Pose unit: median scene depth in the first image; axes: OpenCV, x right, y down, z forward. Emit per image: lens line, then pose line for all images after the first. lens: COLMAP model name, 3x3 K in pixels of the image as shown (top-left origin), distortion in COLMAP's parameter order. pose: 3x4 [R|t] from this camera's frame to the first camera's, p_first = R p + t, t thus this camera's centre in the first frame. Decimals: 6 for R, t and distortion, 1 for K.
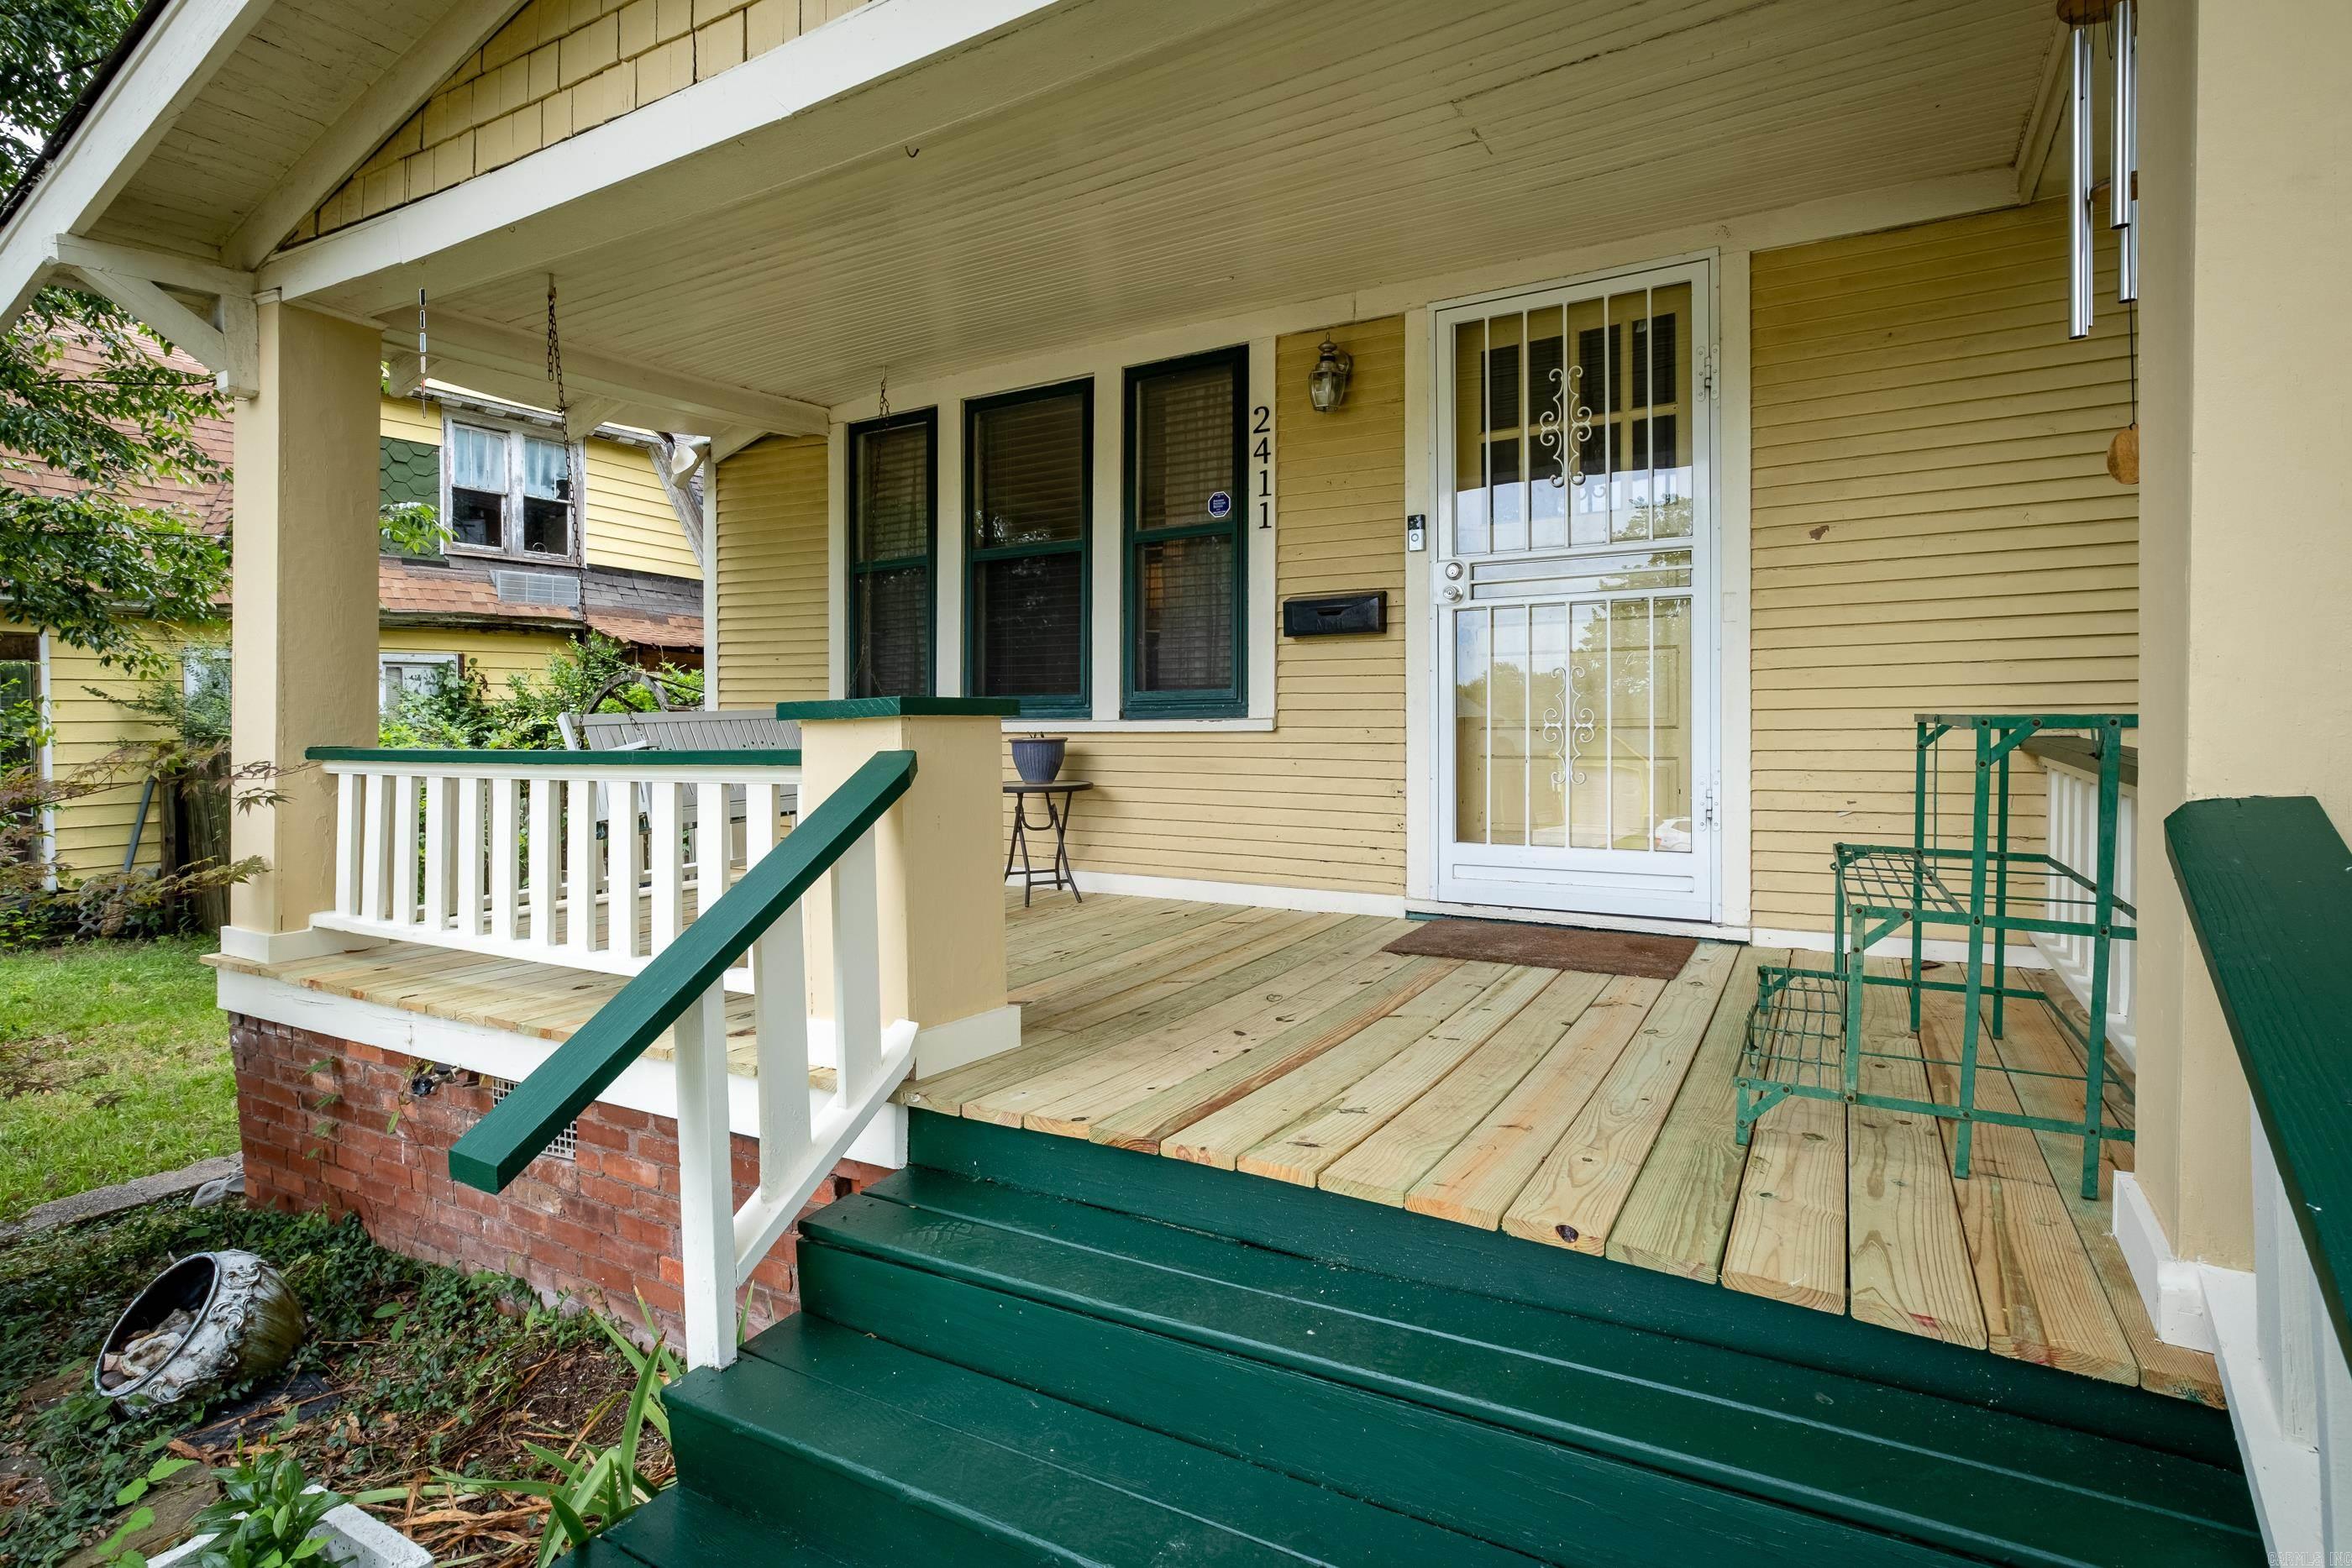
lens RADIAL K [[1162.3, 0, 1170.0], [0, 1162.3, 723.0], [0, 0, 1]] dist [-0.016171, -0.000329]
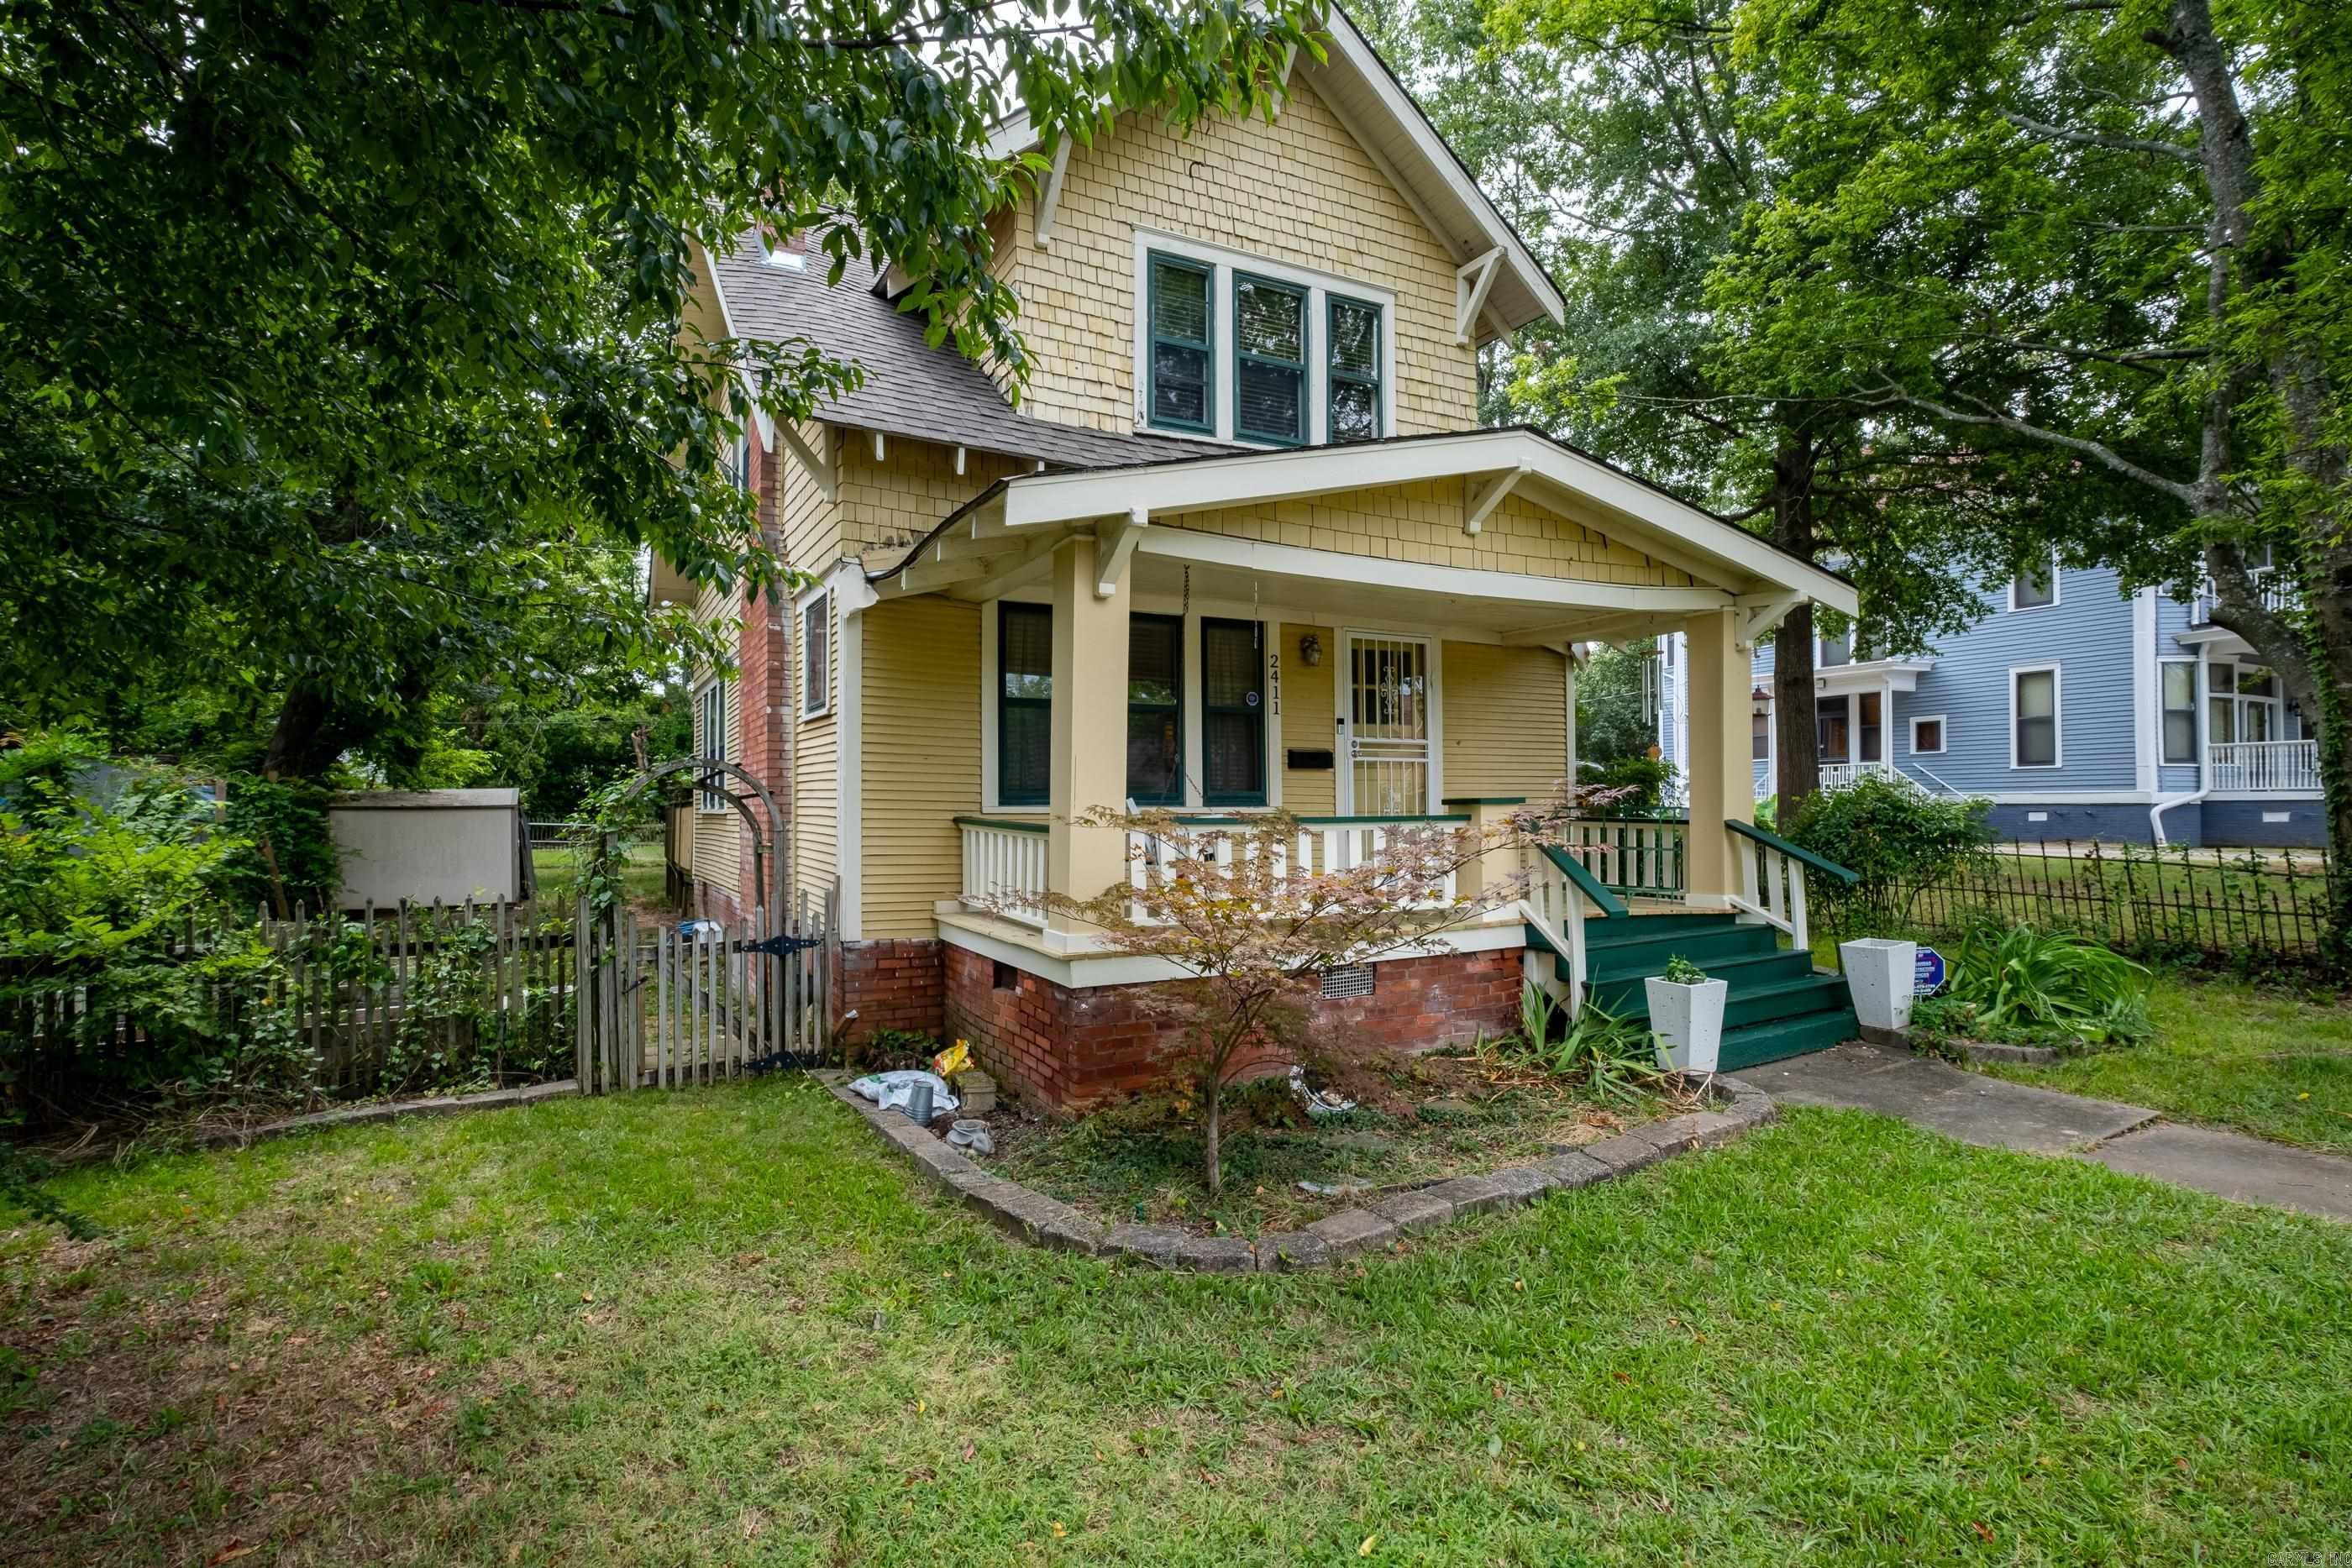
lens RADIAL K [[1162.3, 0, 1180.1], [0, 1162.3, 793.9], [0, 0, 1]] dist [-0.016171, -0.000329]
pose [[0.526944, 0.022502, 0.849602, -1.796077], [-0.000726, 0.999661, -0.026026, 0.027547], [-0.849900, 0.013097, 0.526781, 0.060789]]
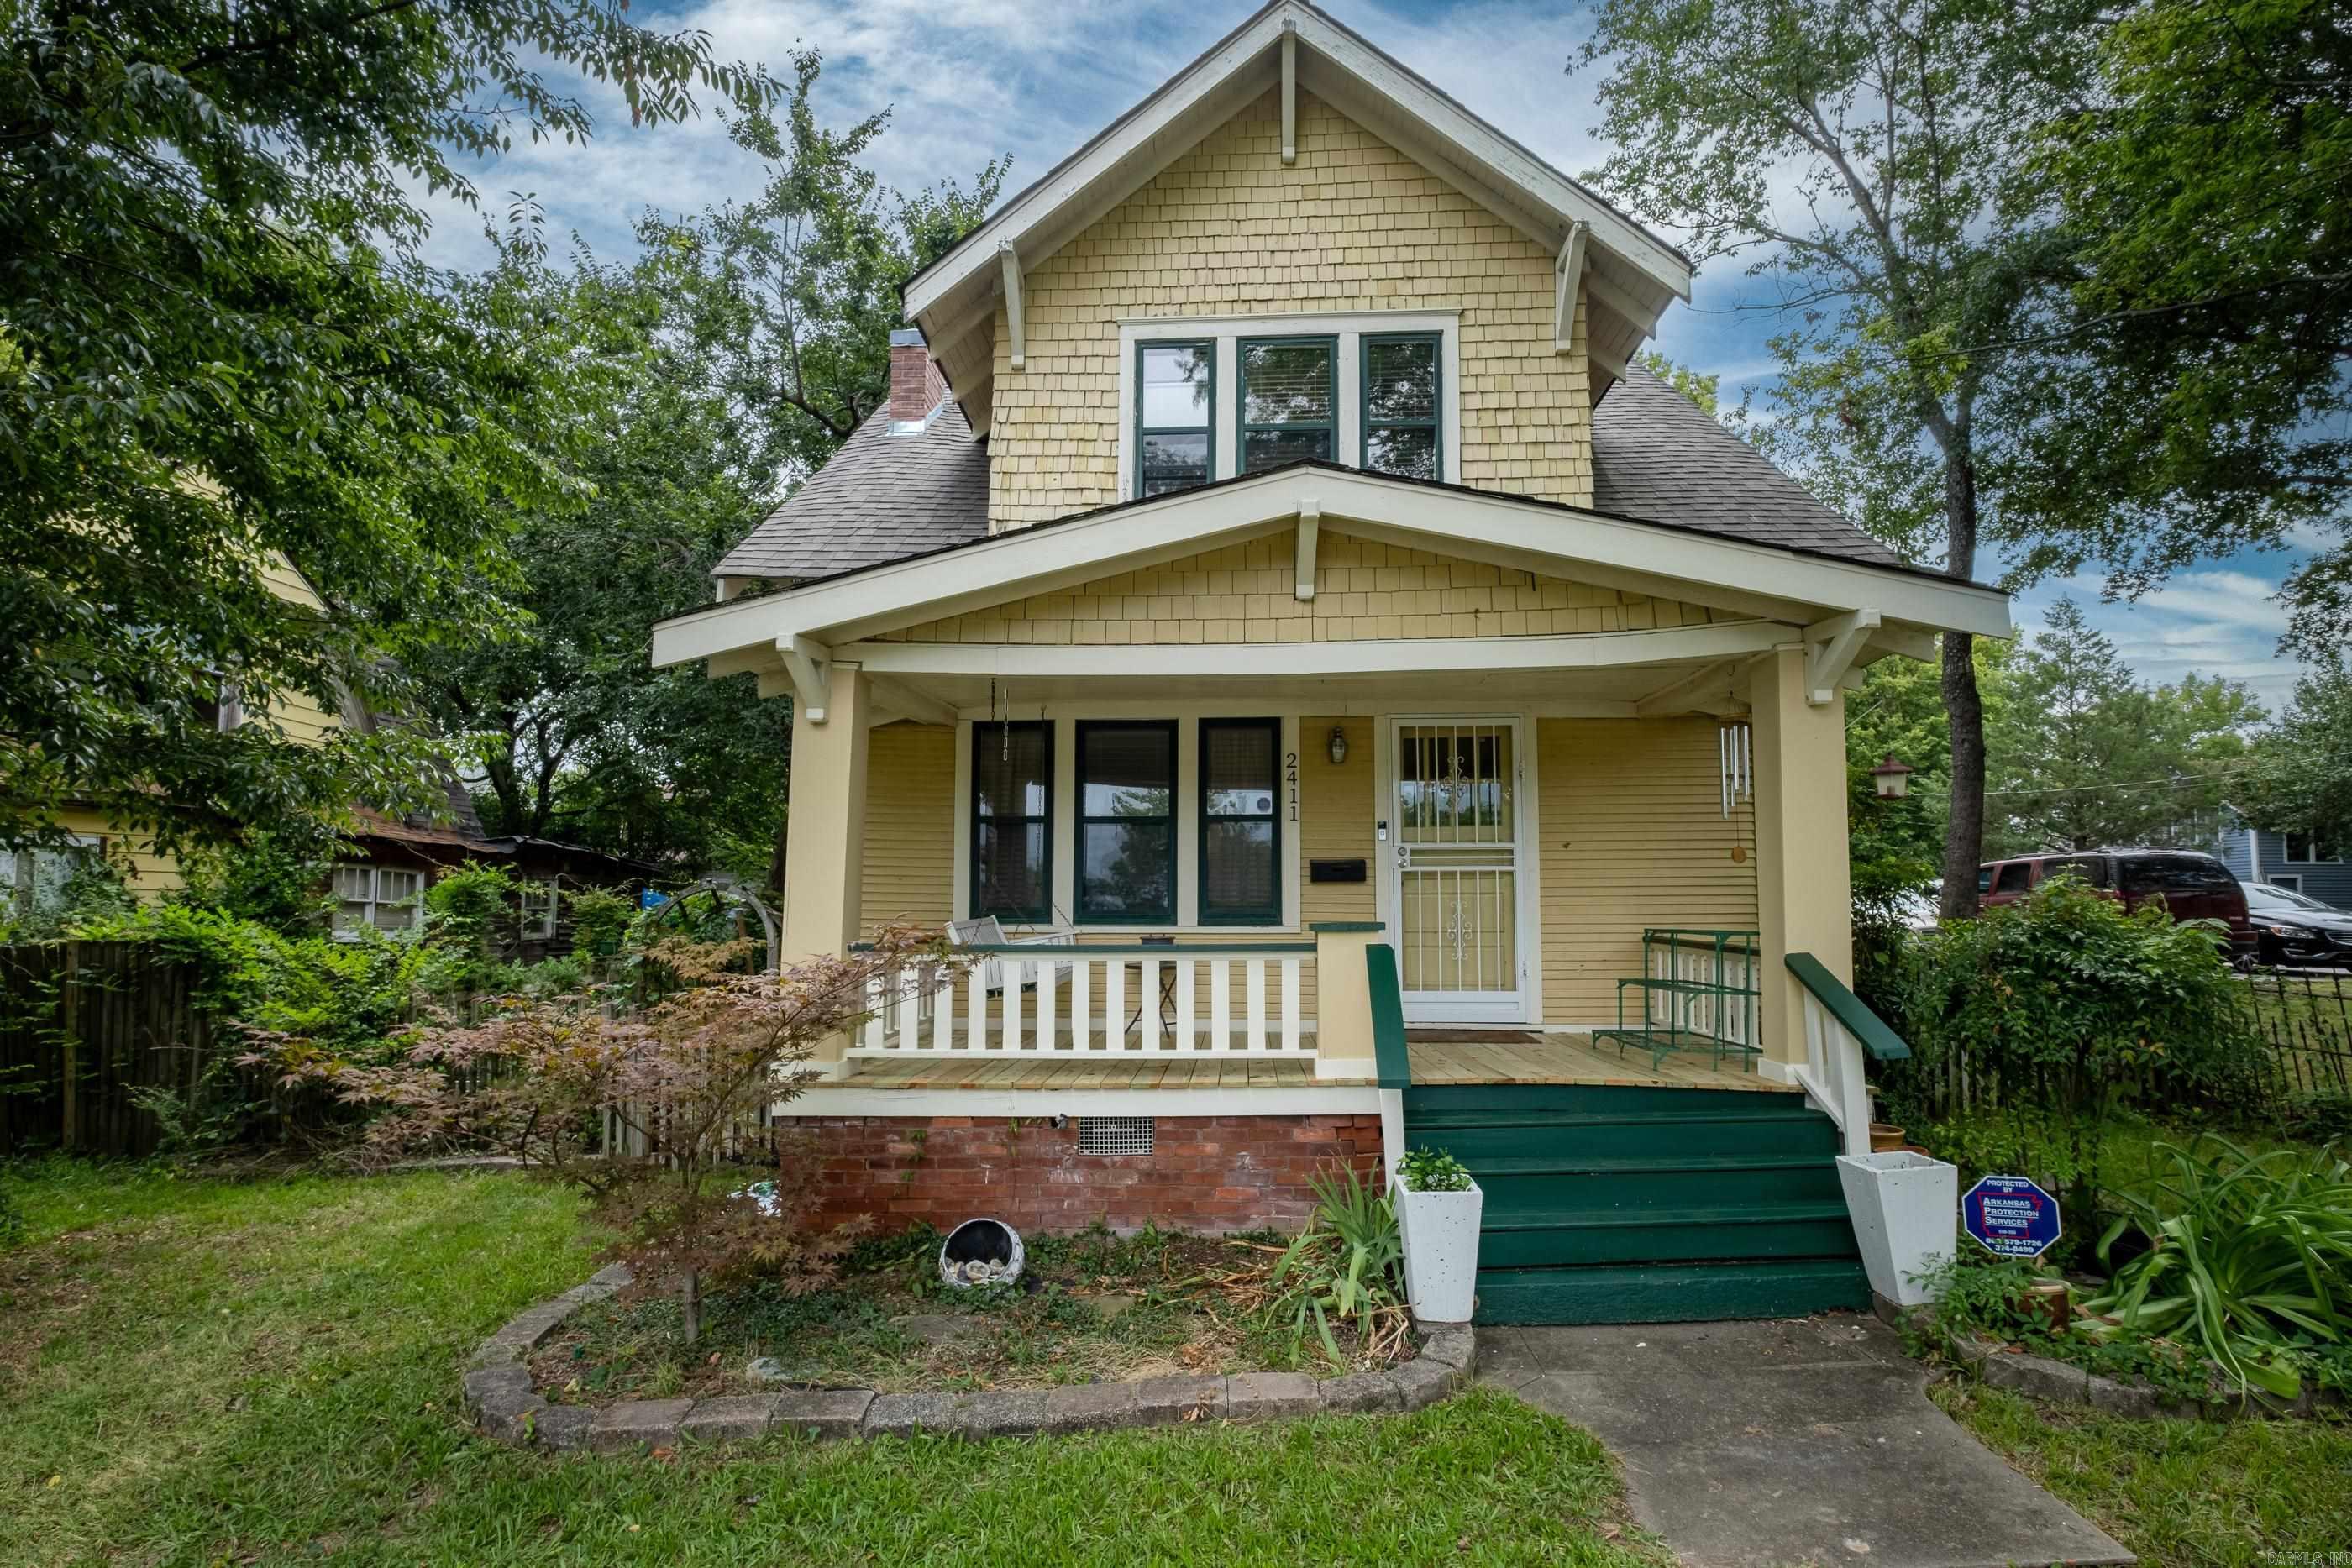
lens RADIAL K [[1162.3, 0, 1183.6], [0, 1162.3, 839.9], [0, 0, 1]] dist [-0.016171, -0.000329]
pose [[0.888366, 0.038422, 0.457526, -0.920466], [-0.007935, 0.997628, -0.068371, -0.012505], [-0.459068, 0.057108, 0.886564, -0.540435]]
